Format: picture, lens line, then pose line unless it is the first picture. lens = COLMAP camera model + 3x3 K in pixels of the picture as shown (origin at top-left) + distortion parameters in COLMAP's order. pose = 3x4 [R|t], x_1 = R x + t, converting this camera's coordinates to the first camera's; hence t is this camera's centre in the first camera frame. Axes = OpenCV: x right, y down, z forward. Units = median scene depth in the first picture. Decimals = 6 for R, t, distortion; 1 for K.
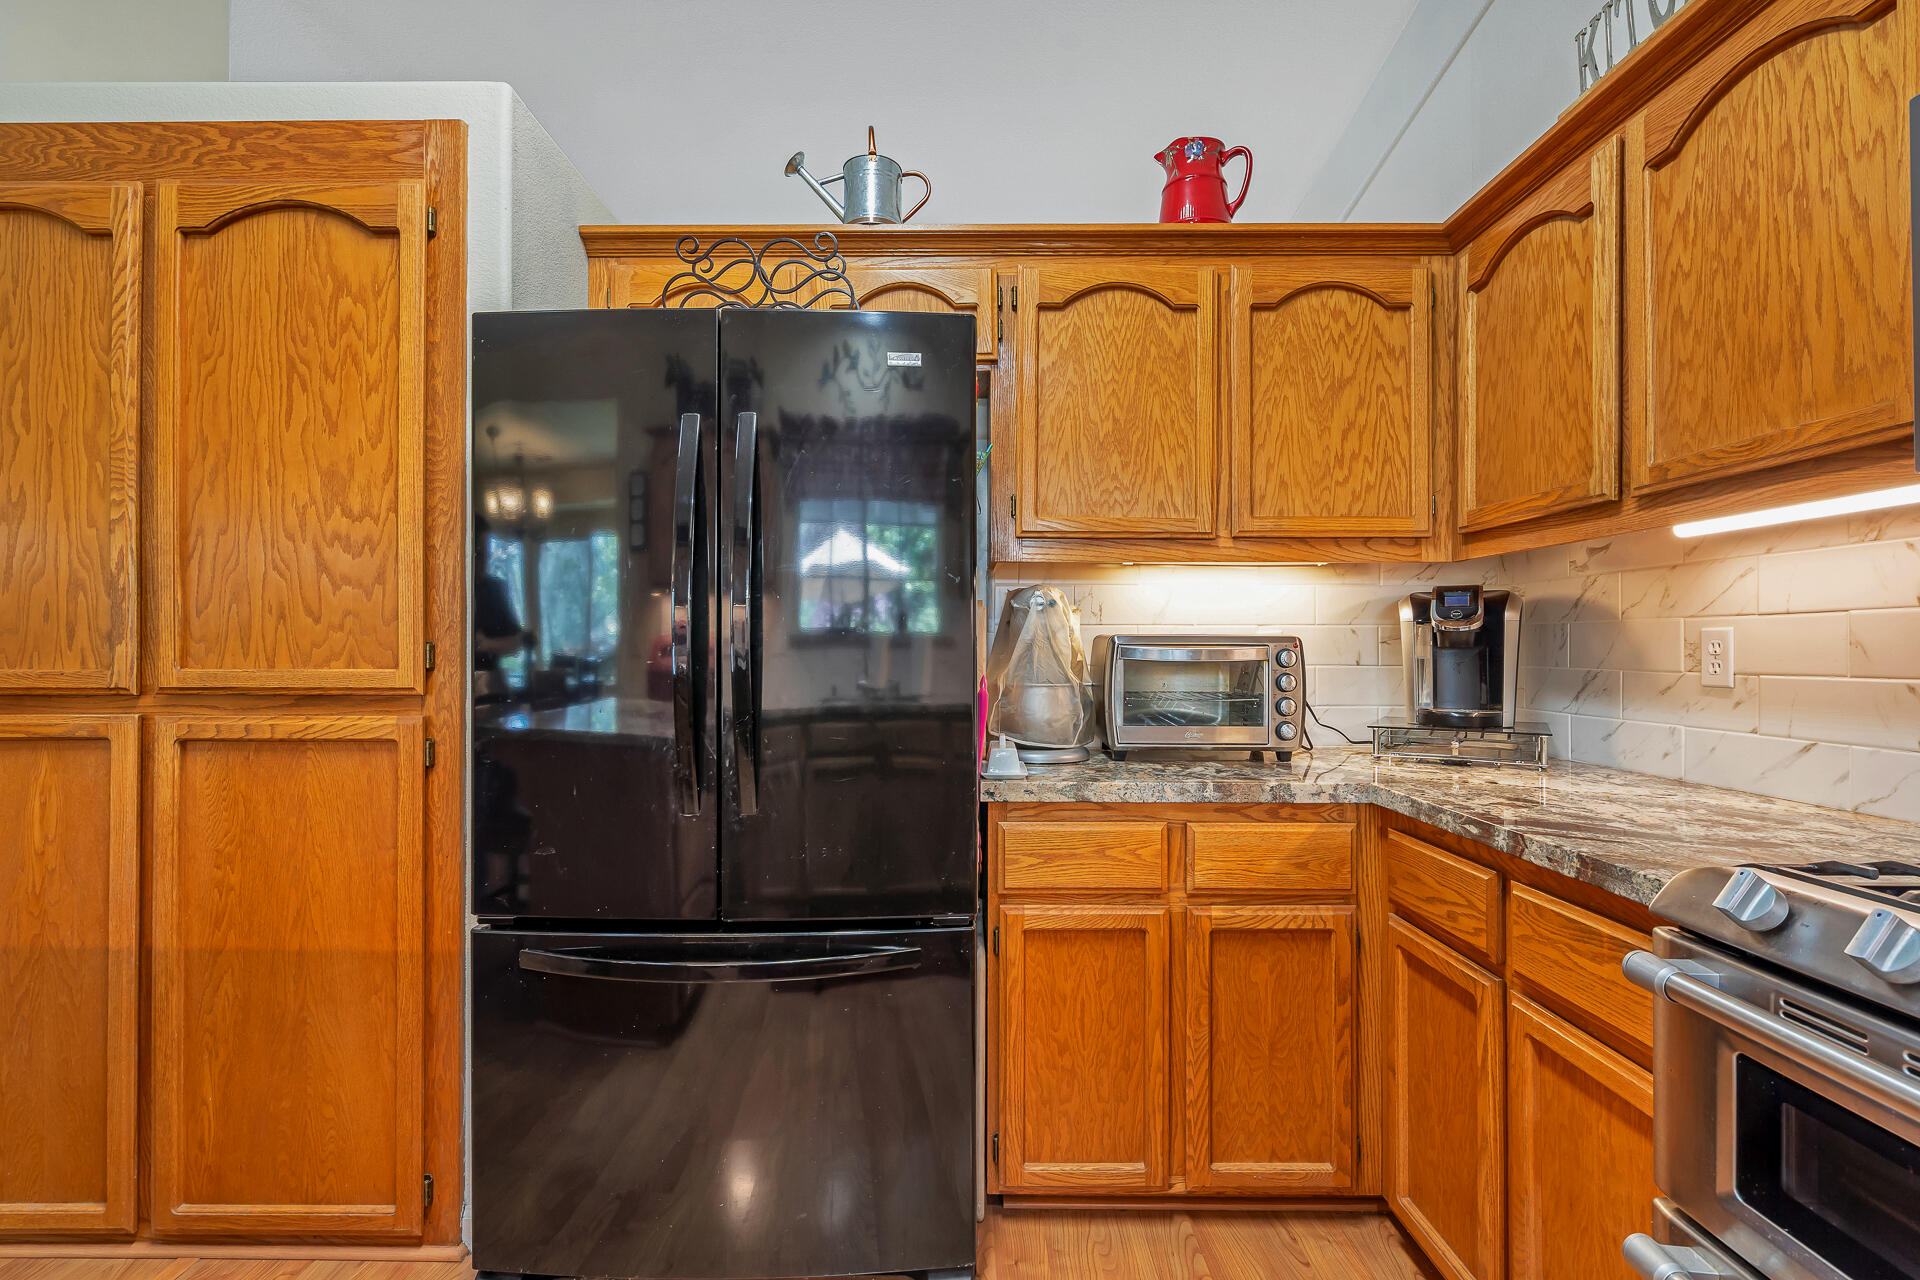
lens RADIAL K [[886.4, 0, 960.0], [0, 886.4, 640.0], [0, 0, 1]] dist [-0.000758, 0.000599]
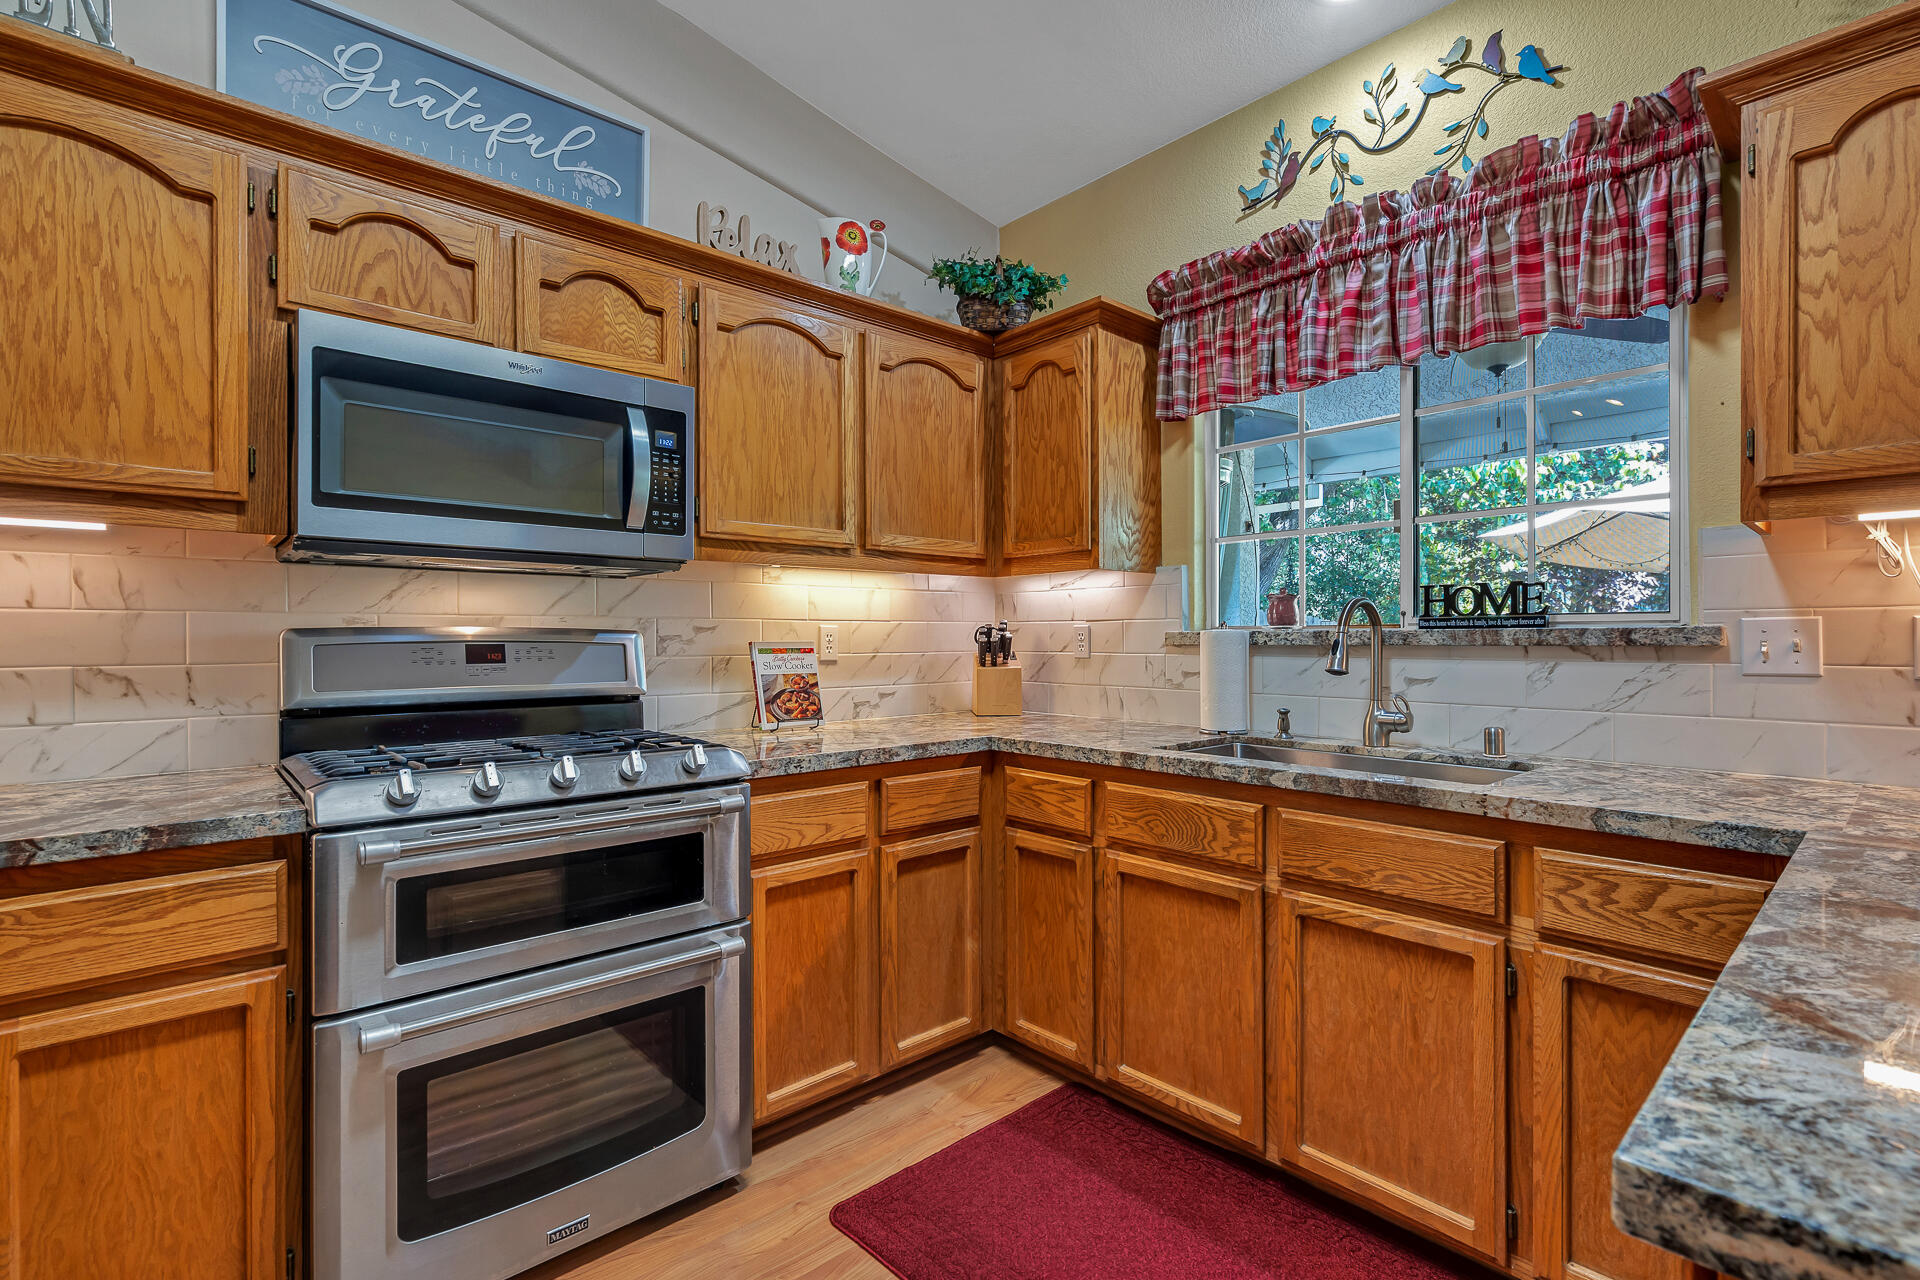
lens RADIAL K [[873.3, 0, 953.4], [0, 873.3, 637.4], [0, 0, 1]] dist [-0.000236, 0.000186]
pose [[-0.670960, 0.003249, 0.741486, -0.747385], [-0.003756, 0.999963, -0.007780, 0.008420], [-0.741484, -0.008005, -0.670923, 0.934772]]
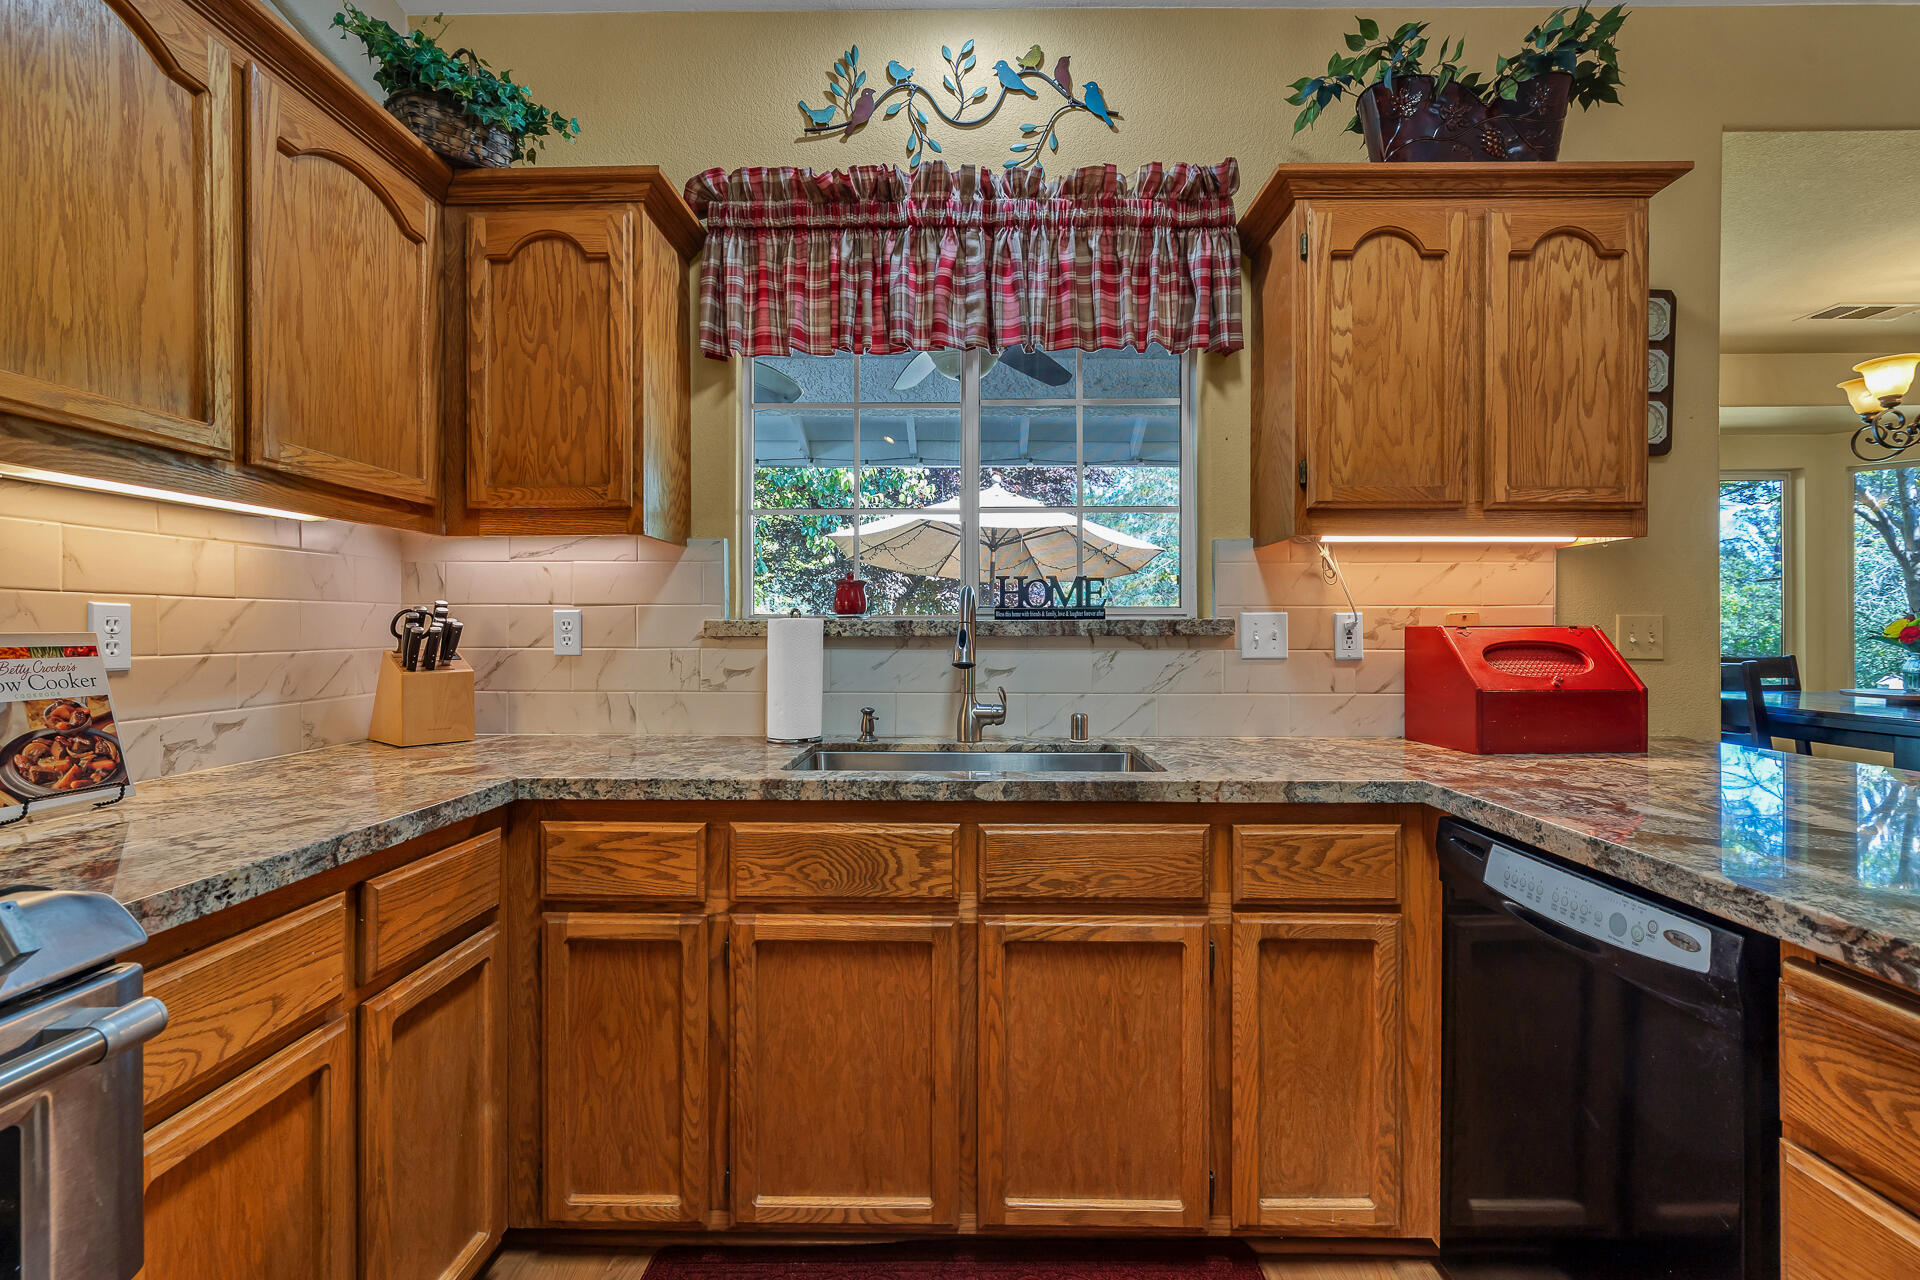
lens RADIAL K [[882.0, 0, 955.5], [0, 882.0, 630.4], [0, 0, 1]] dist [-0.003609, 0.000821]
pose [[-0.999923, 0.000914, 0.012362, -0.018937], [0.000830, 0.999977, -0.006779, 0.007926], [-0.012368, -0.006769, -0.999901, 0.832375]]
